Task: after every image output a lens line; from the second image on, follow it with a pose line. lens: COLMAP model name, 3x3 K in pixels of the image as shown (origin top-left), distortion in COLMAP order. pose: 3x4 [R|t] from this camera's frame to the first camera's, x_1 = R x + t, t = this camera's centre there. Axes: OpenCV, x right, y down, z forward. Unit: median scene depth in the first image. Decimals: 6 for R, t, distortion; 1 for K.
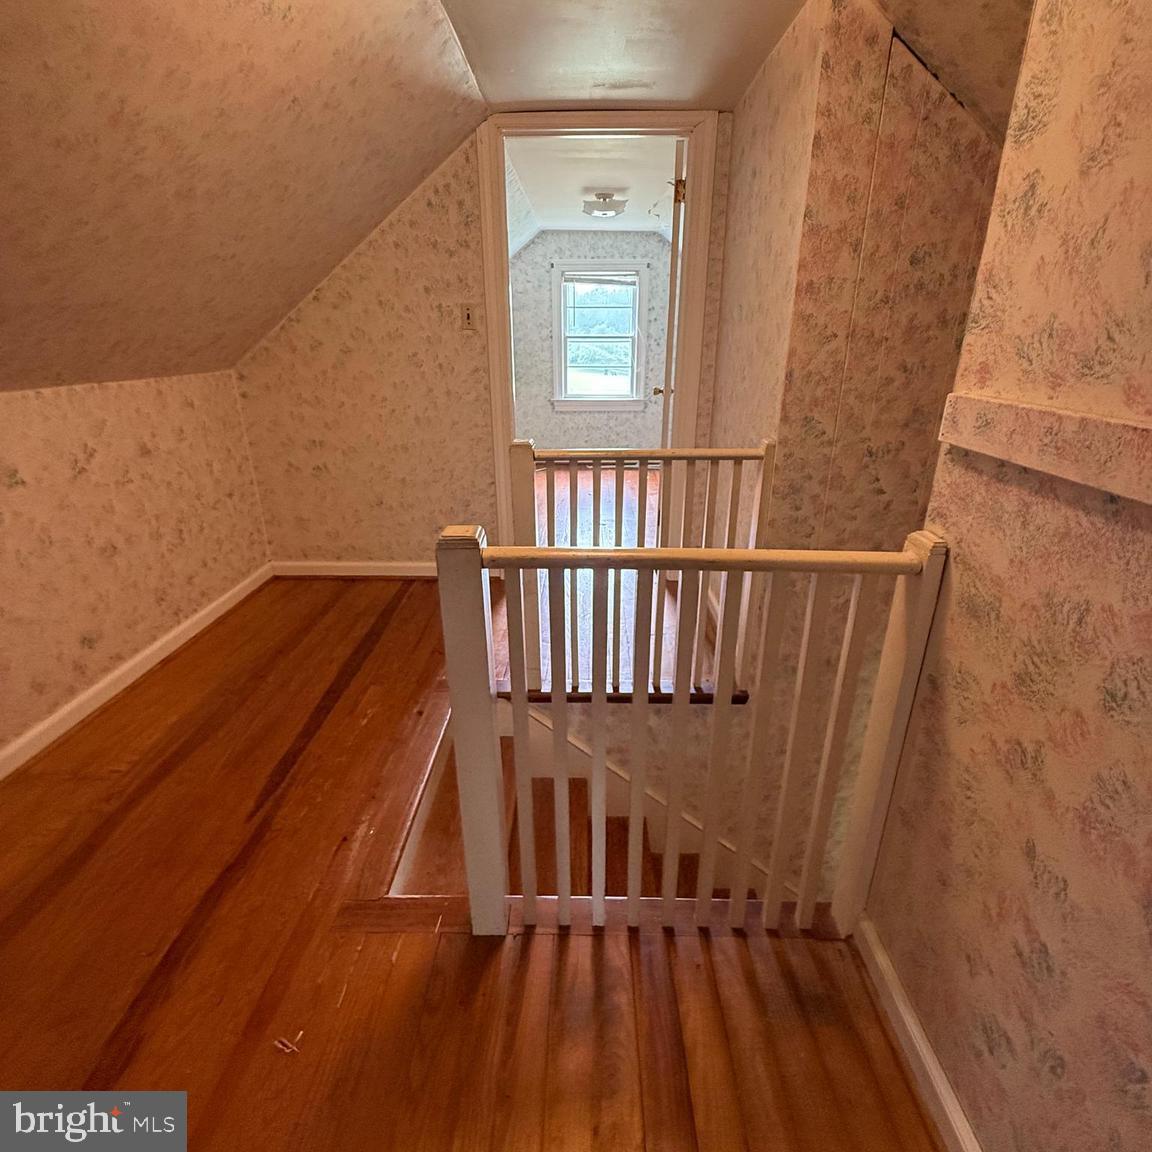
lens RADIAL K [[612.4, 0, 580.5], [0, 612.4, 578.9], [0, 0, 1]] dist [-0.001514, 0.000216]
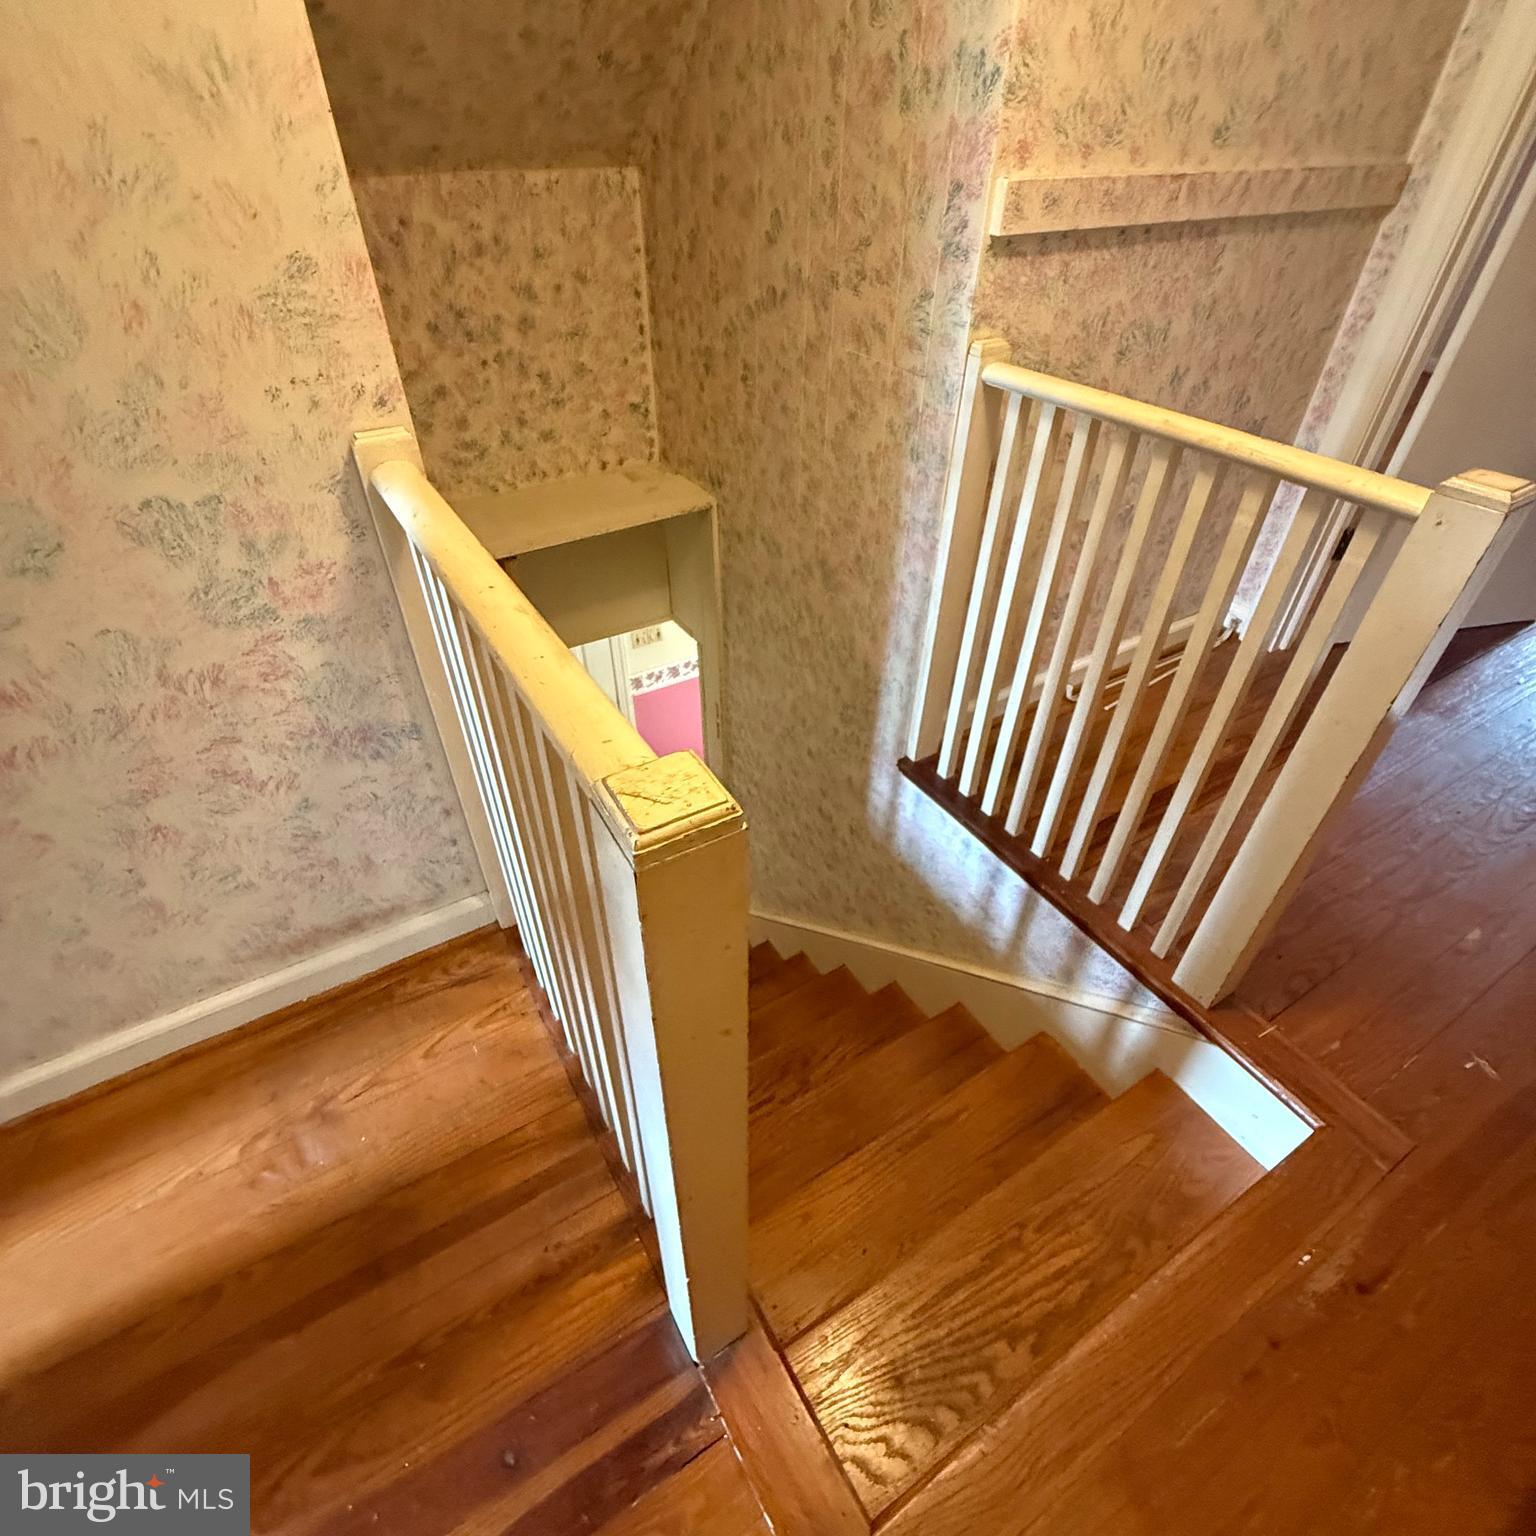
lens RADIAL K [[816.5, 0, 771.2], [0, 816.5, 767.2], [0, 0, 1]] dist [-0.001514, 0.000216]
pose [[-0.526323, -0.535948, 0.660109, -0.684435], [0.314886, 0.598285, 0.736819, -0.989573], [-0.789830, 0.595664, -0.146128, 2.466819]]
